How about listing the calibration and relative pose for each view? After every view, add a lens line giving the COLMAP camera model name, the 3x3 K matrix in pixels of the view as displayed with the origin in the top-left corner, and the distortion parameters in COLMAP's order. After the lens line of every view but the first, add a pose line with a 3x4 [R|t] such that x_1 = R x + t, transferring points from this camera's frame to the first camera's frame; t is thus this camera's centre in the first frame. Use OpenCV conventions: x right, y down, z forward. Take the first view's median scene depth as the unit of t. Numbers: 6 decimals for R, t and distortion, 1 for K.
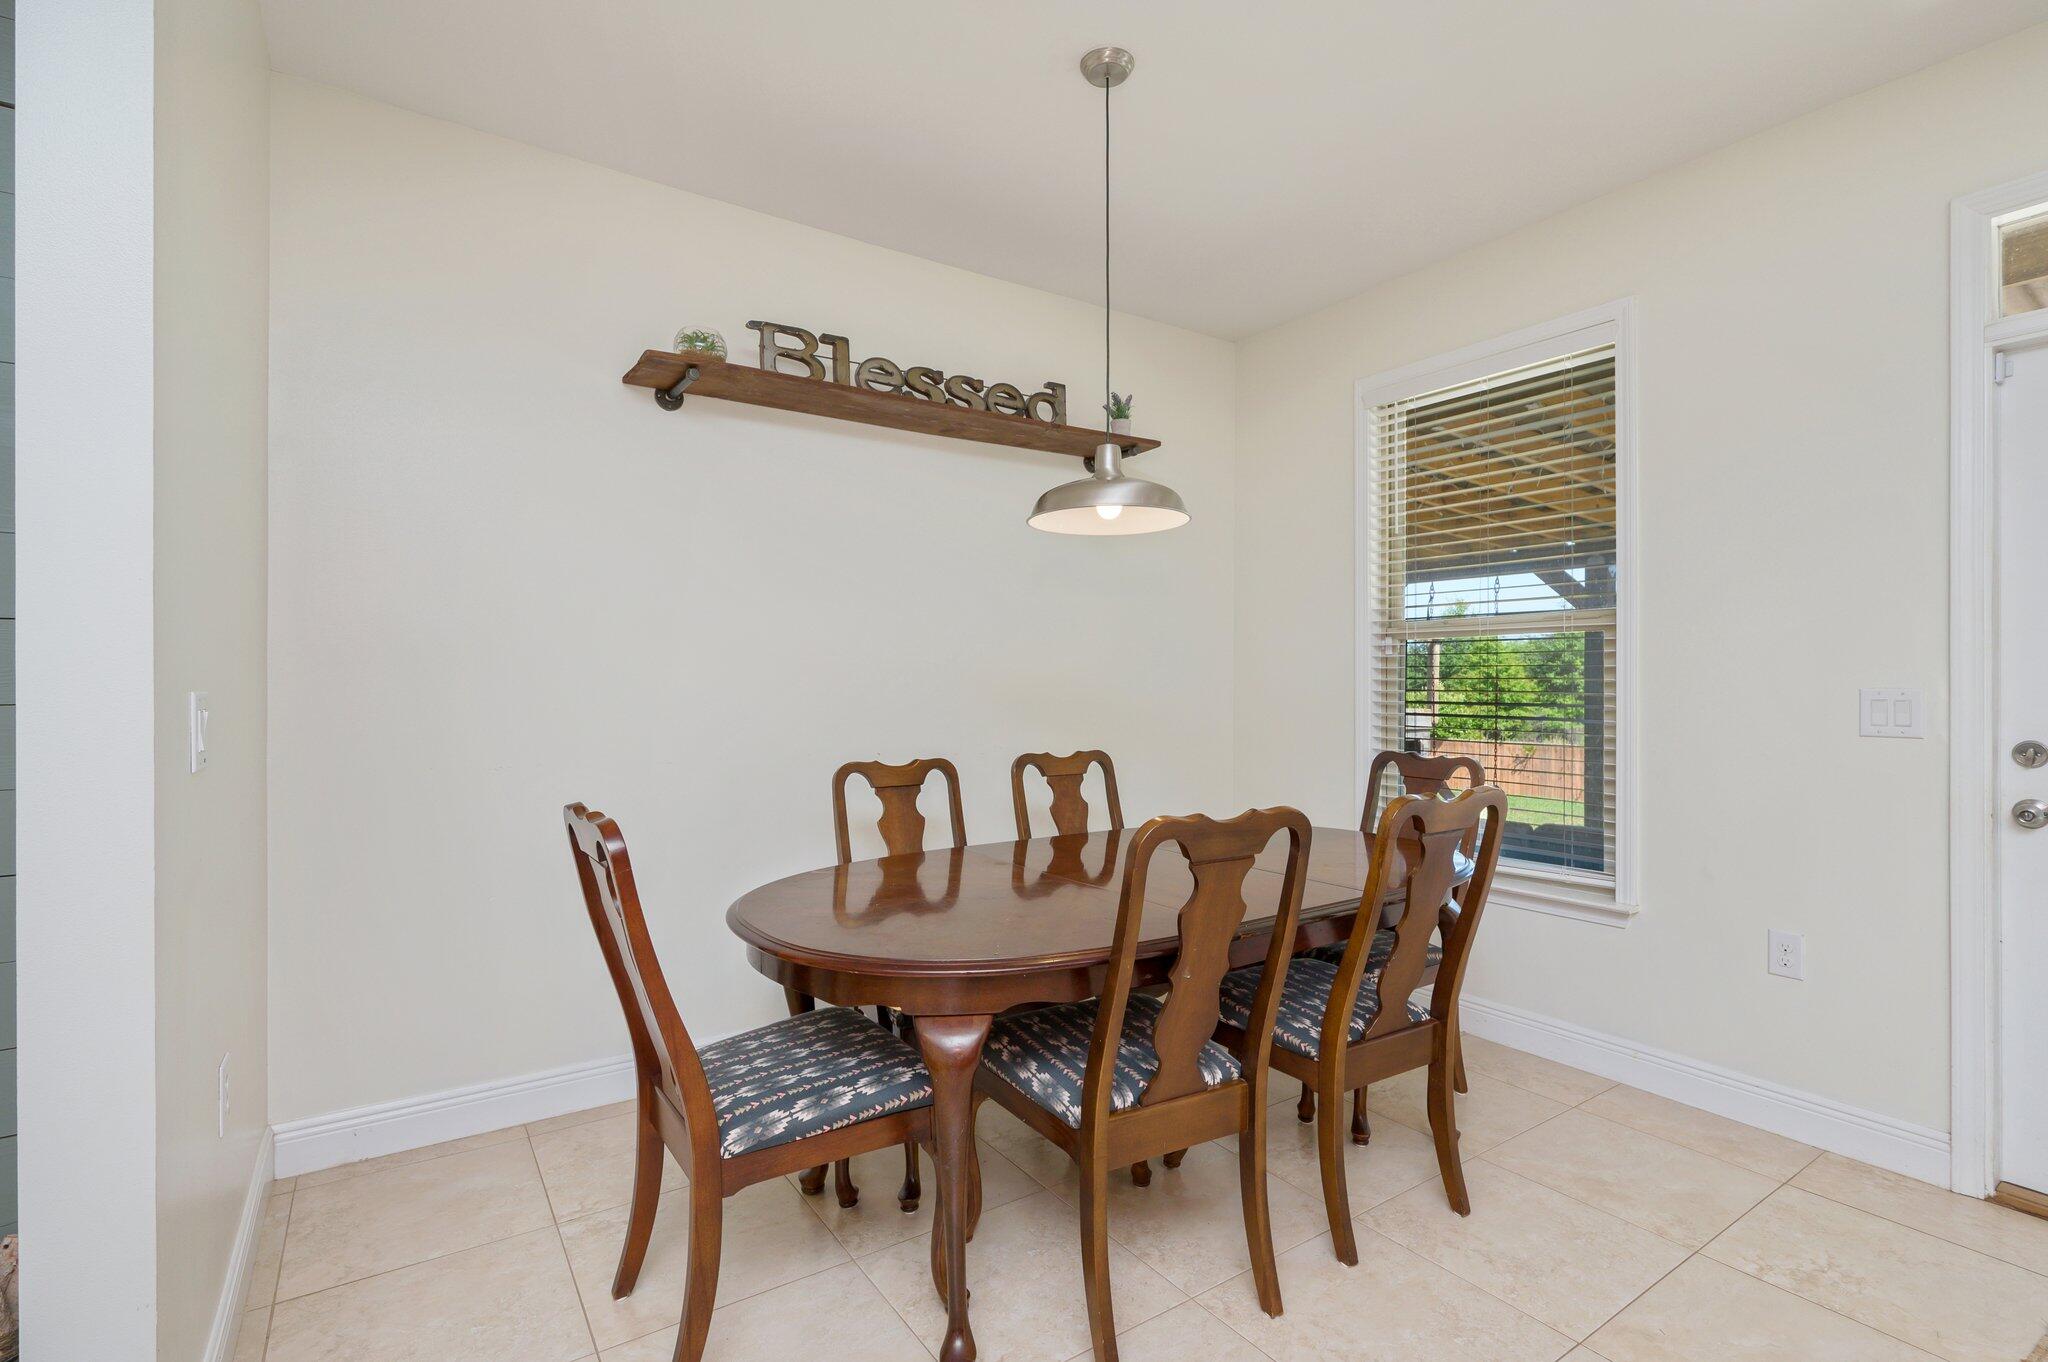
lens RADIAL K [[930.8, 0, 1037.7], [0, 930.8, 693.9], [0, 0, 1]] dist [0.000745, -0.000295]
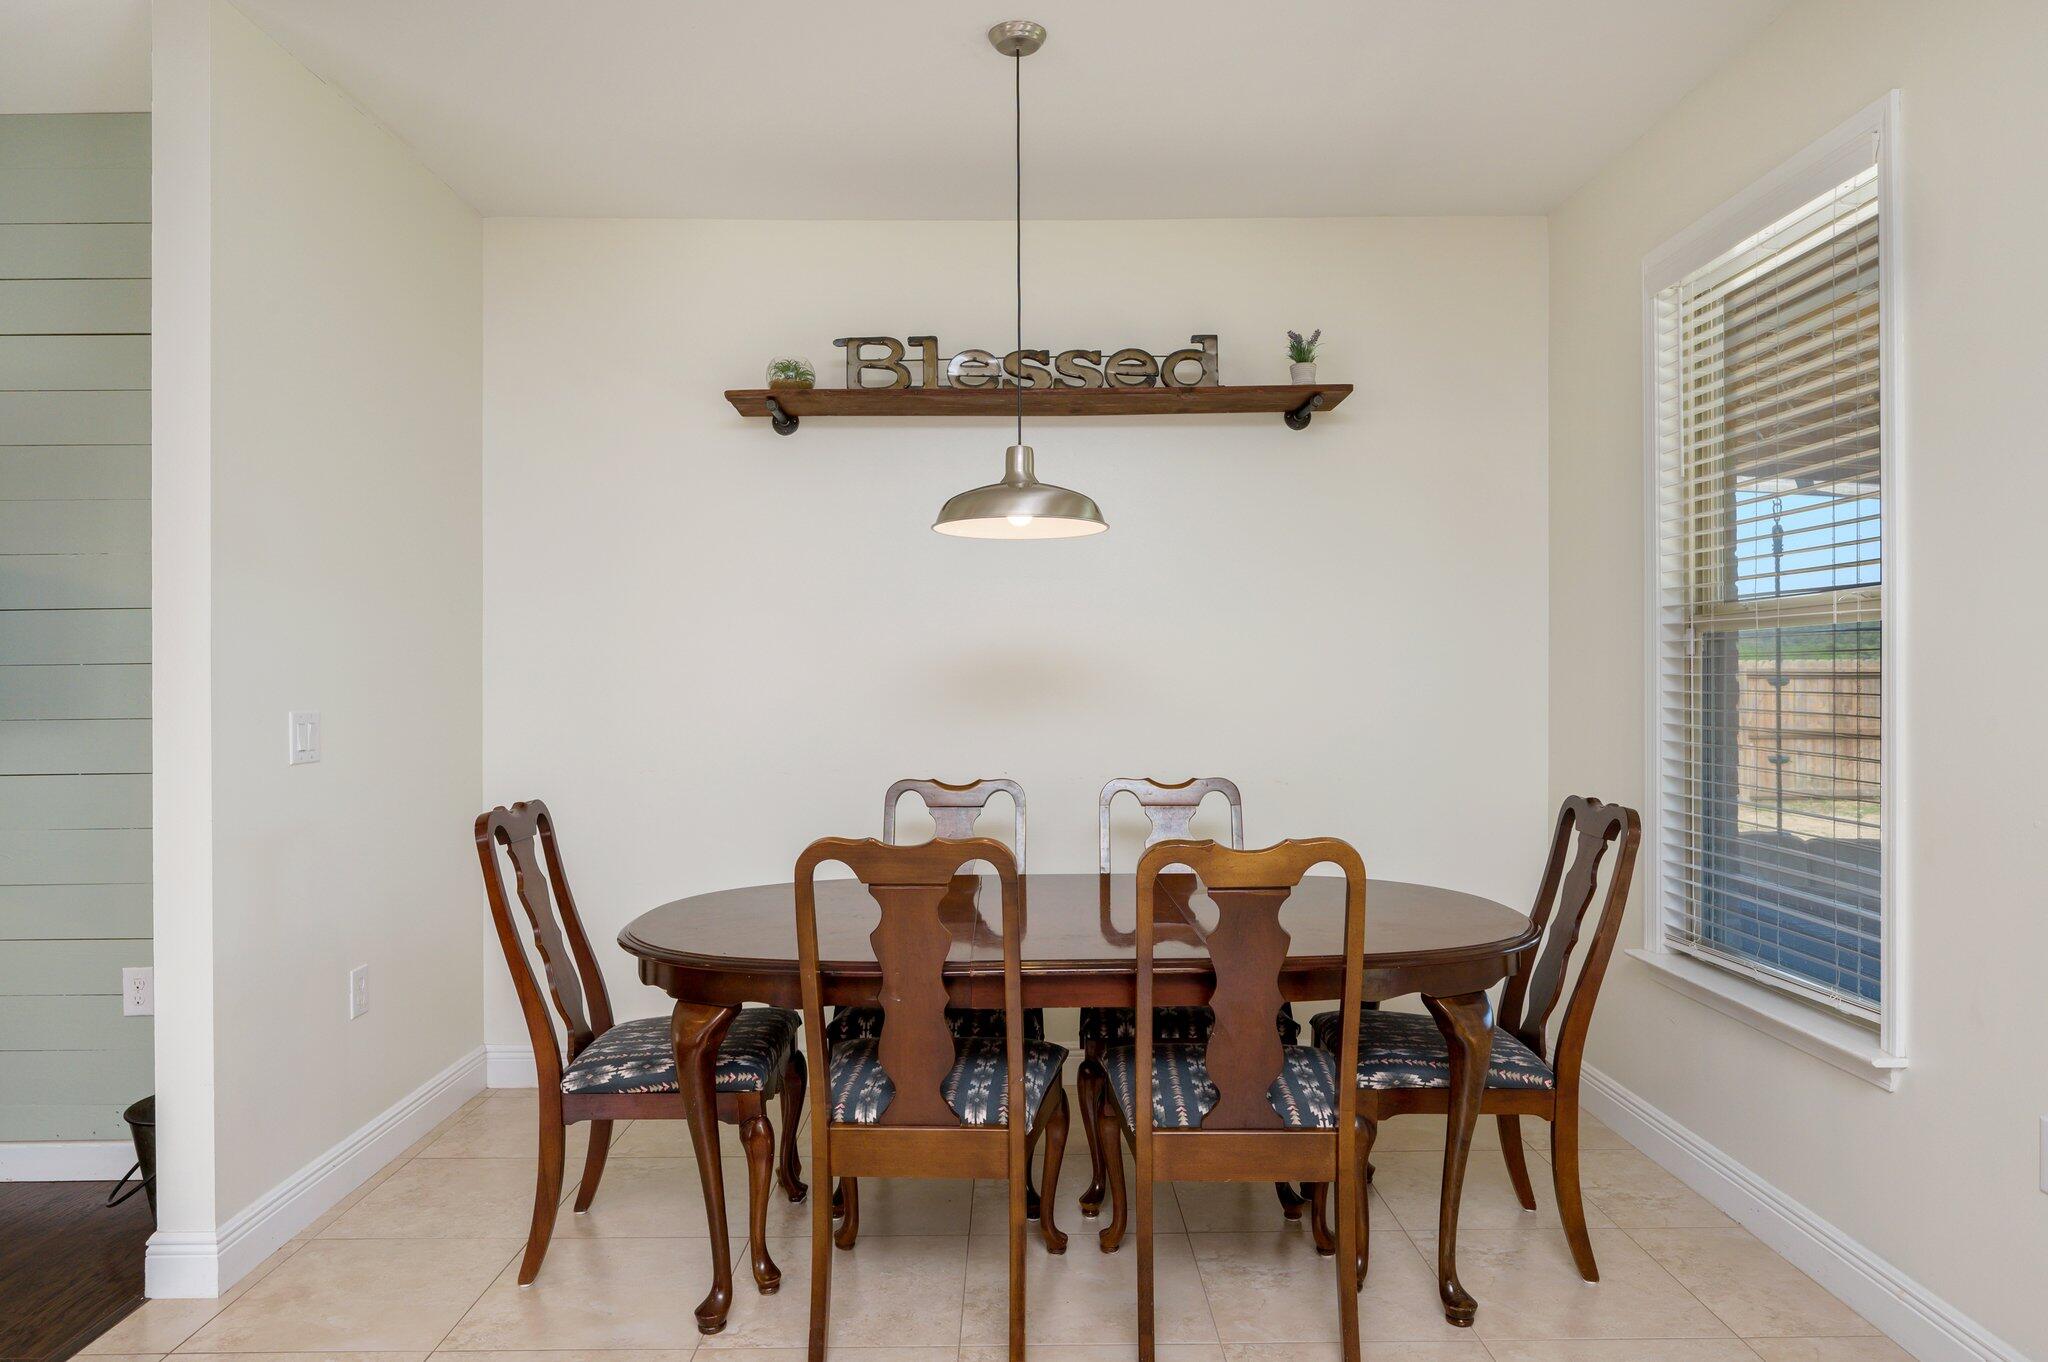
lens RADIAL K [[1320.5, 0, 1033.6], [0, 1320.5, 681.0], [0, 0, 1]] dist [-0.003943, 0.002099]
pose [[0.838201, -0.008686, -0.545292, 0.595250], [-0.002732, 0.999794, -0.020125, -0.003913], [0.545355, 0.018358, 0.838004, -0.064522]]
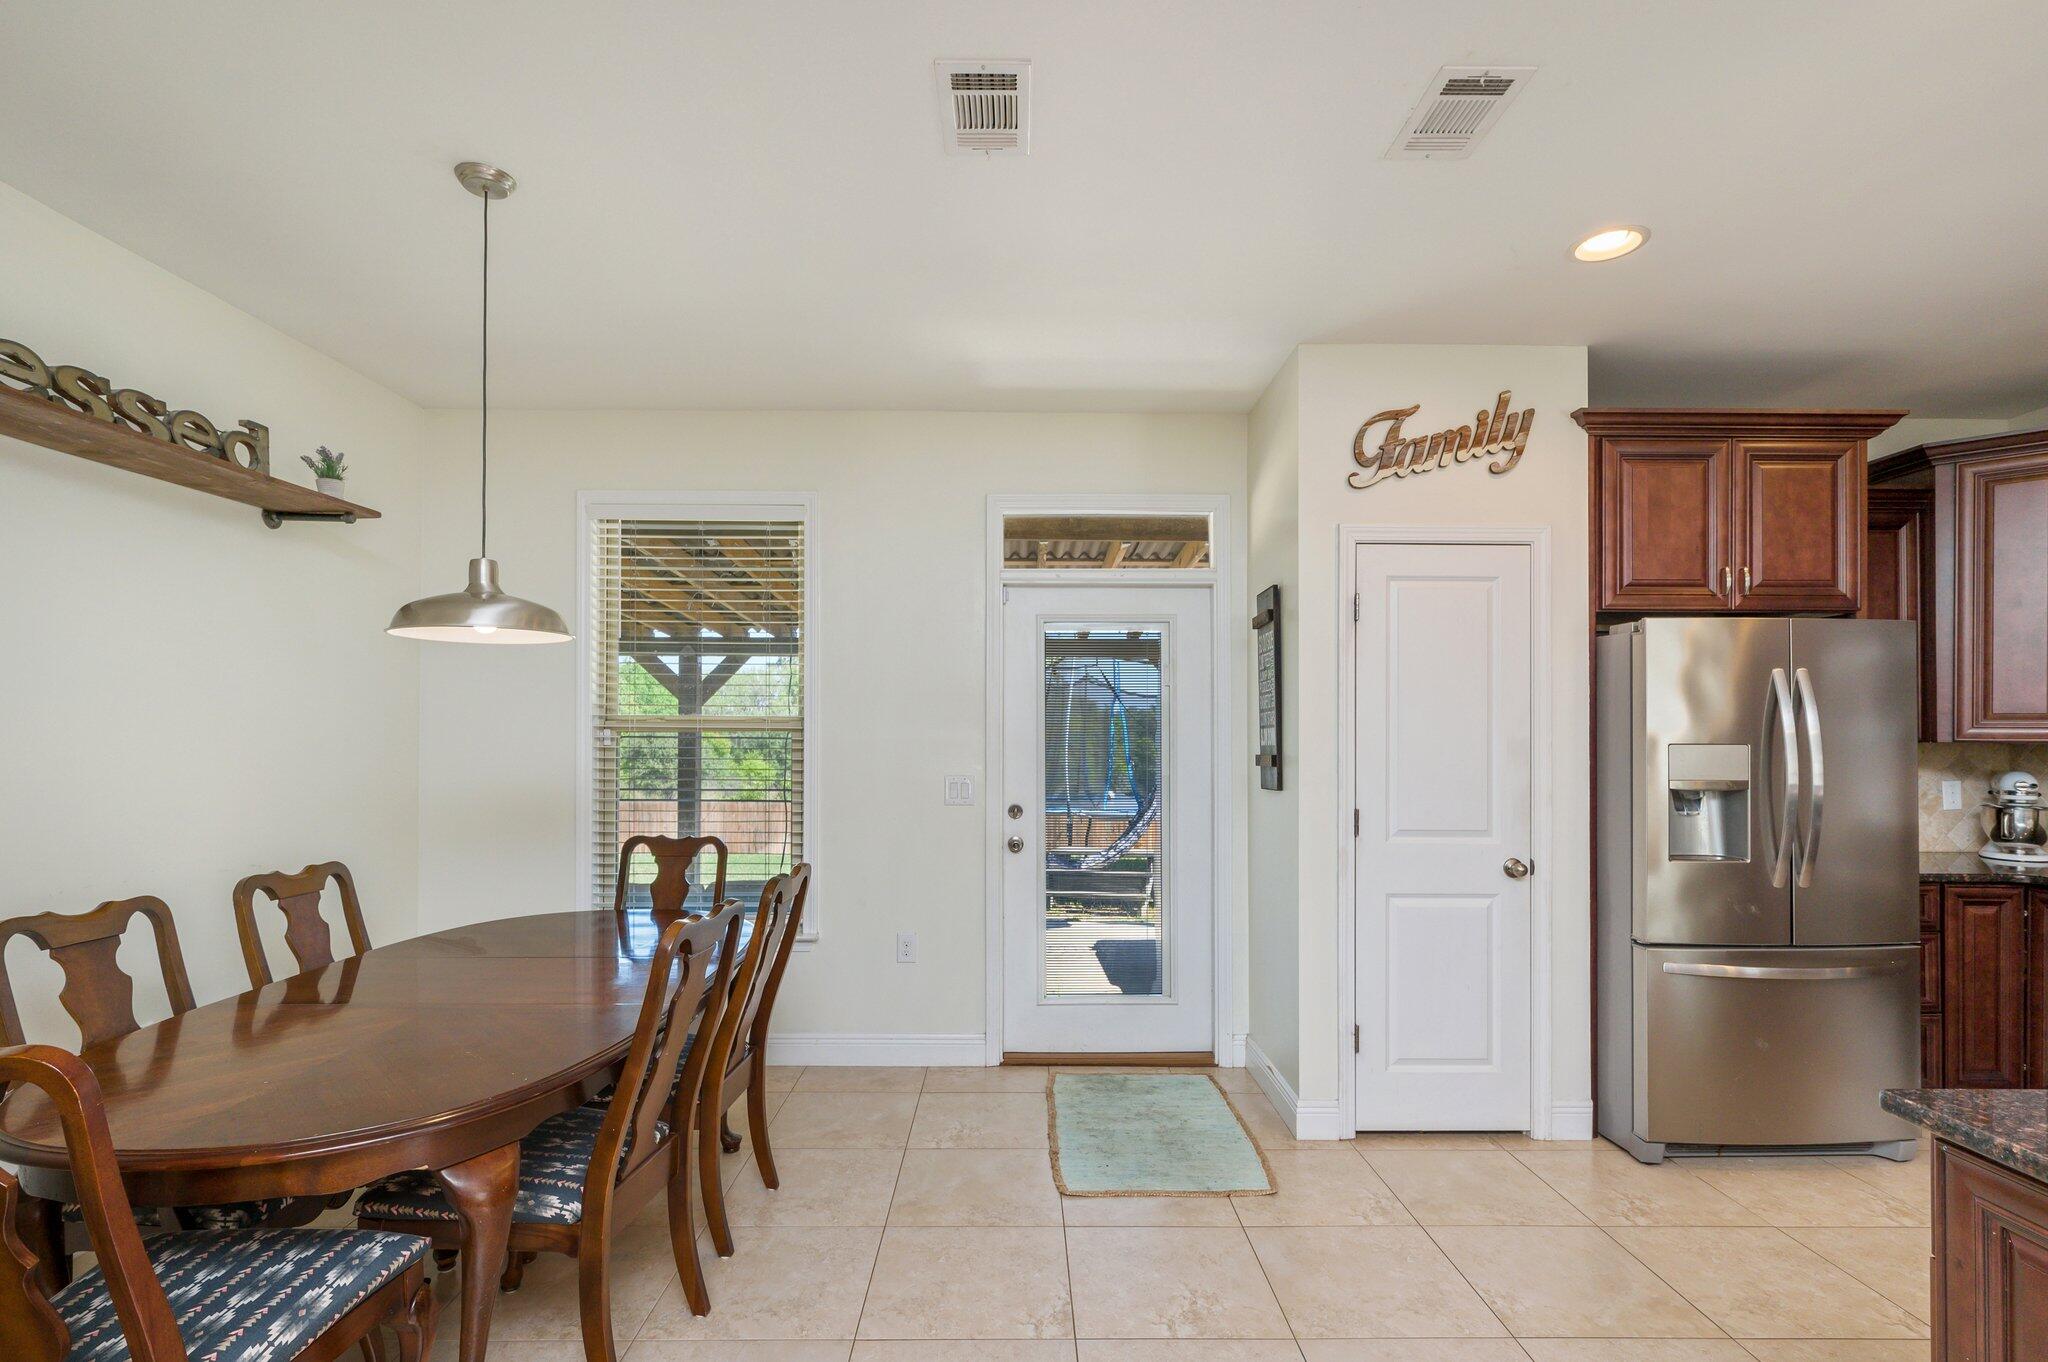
lens RADIAL K [[930.8, 0, 1008.4], [0, 930.8, 737.5], [0, 0, 1]] dist [0.000745, -0.000295]
pose [[0.572079, 0.001963, 0.820196, -0.312156], [0.008929, 0.999923, -0.008621, -0.046250], [-0.820150, 0.012256, 0.572017, -0.022063]]
